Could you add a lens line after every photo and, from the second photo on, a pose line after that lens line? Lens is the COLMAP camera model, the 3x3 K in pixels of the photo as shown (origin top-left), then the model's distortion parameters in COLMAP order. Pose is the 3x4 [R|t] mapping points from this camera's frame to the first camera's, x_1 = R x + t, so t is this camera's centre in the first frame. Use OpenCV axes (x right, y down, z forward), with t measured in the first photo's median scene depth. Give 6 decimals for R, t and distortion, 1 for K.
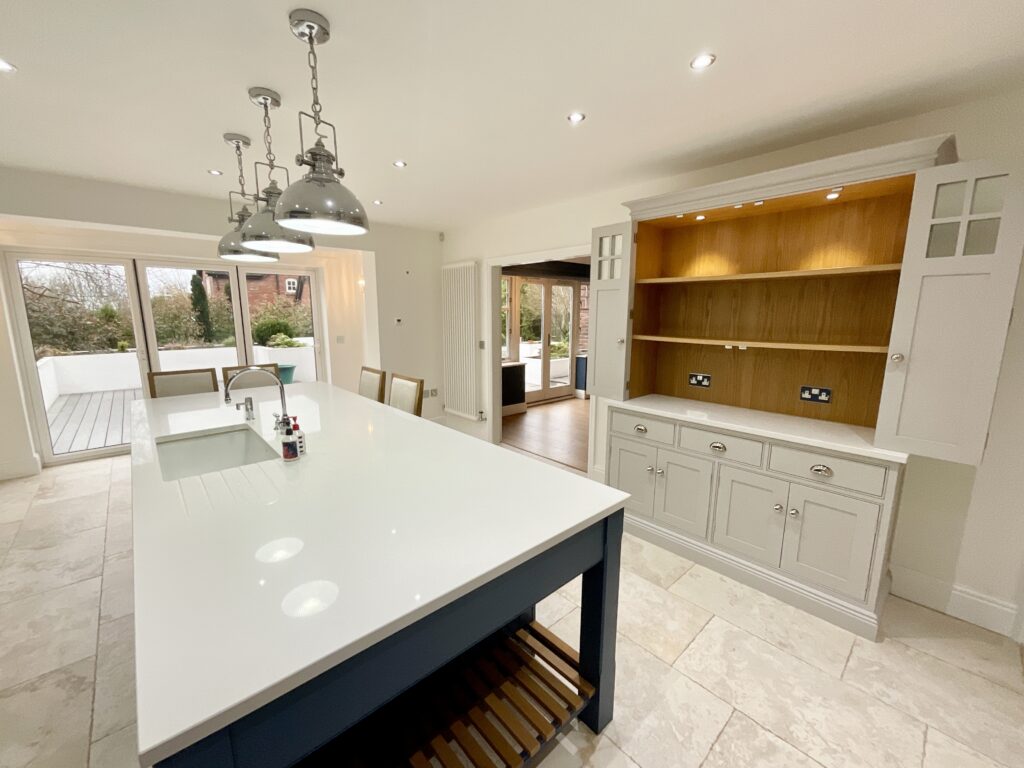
lens RADIAL K [[417.2, 0, 510.9], [0, 417.2, 386.2], [0, 0, 1]] dist [-0.001558, -0.000594]
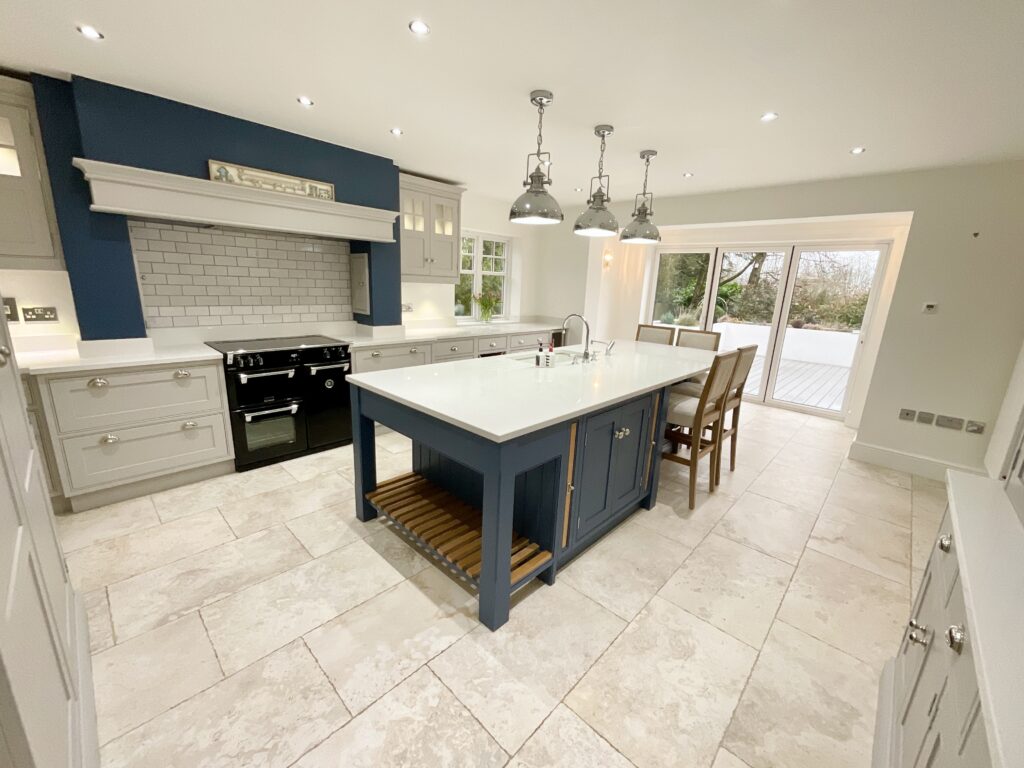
lens RADIAL K [[417.2, 0, 512.1], [0, 417.2, 386.4], [0, 0, 1]] dist [-0.001558, -0.000594]
pose [[0.075836, 0.252495, -0.964622, 1.320402], [-0.224583, 0.946876, 0.230193, -0.127624], [0.971500, 0.199181, 0.128513, 0.861118]]
